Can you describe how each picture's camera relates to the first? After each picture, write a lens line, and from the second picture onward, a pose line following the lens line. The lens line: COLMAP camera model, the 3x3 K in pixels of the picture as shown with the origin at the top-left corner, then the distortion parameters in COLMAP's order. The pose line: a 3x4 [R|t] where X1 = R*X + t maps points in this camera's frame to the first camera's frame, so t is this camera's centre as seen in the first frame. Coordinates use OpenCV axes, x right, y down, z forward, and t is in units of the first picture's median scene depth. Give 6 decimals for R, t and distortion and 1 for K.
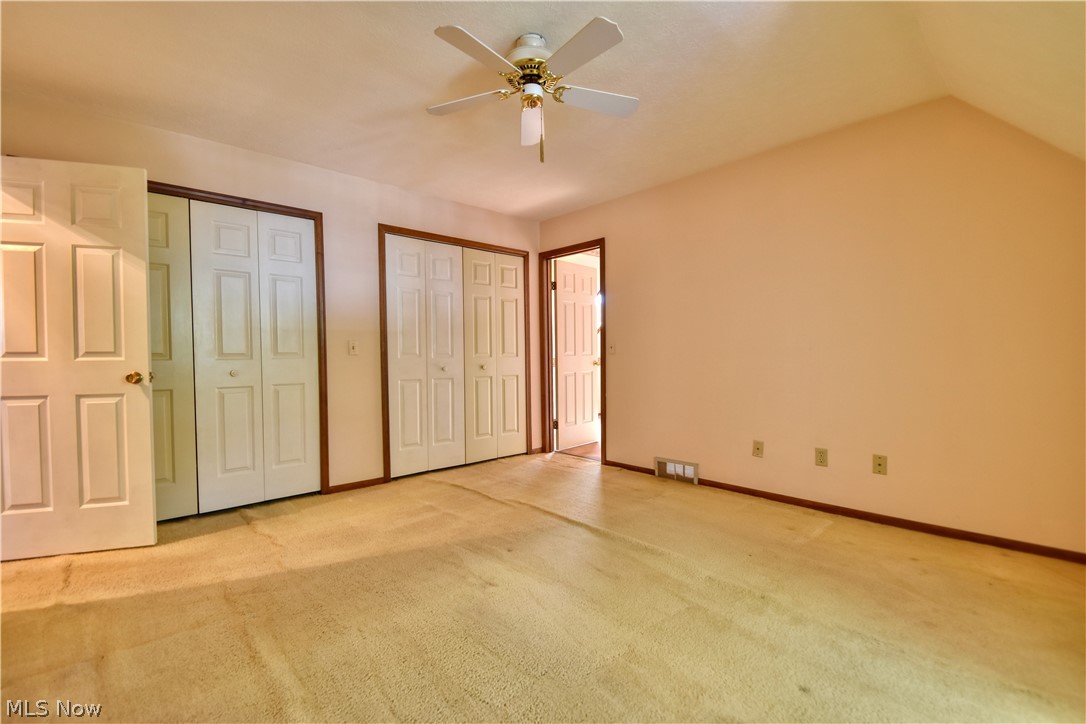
lens RADIAL K [[475.7, 0, 543.4], [0, 475.7, 367.6], [0, 0, 1]] dist [0.022685, -0.024369]
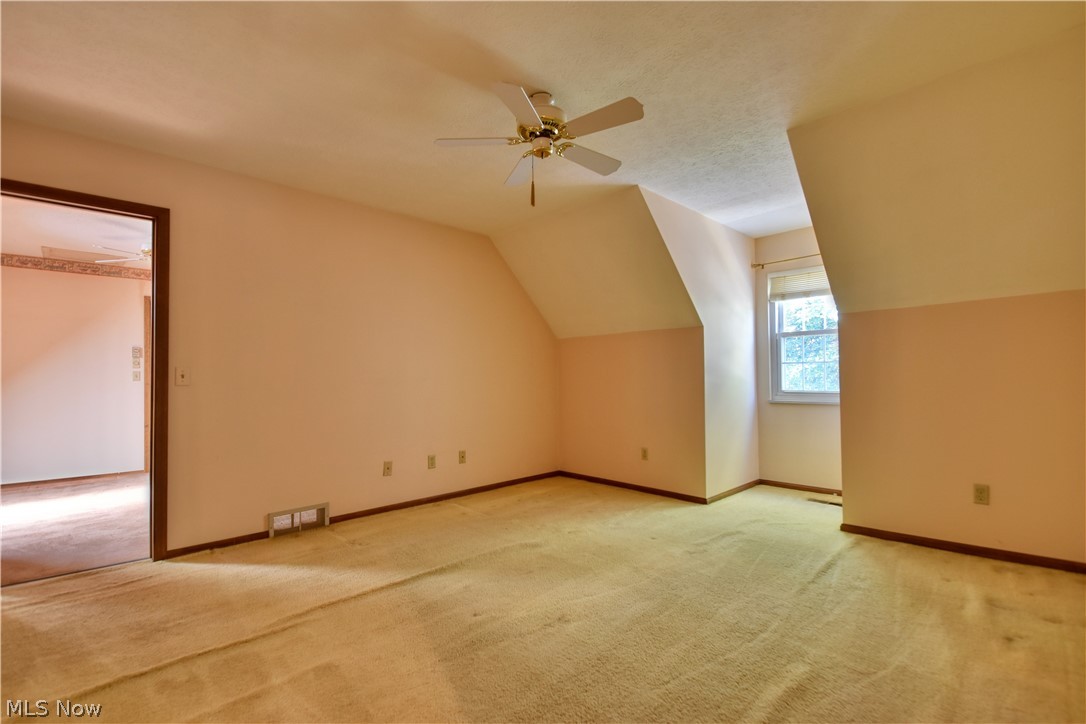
lens RADIAL K [[475.7, 0, 543.4], [0, 475.7, 367.6], [0, 0, 1]] dist [0.022685, -0.024369]
pose [[-0.003388, 0.031705, 0.999492, -0.686849], [0.036967, 0.998818, -0.031559, -0.017836], [-0.999311, 0.036842, -0.004556, 0.638066]]
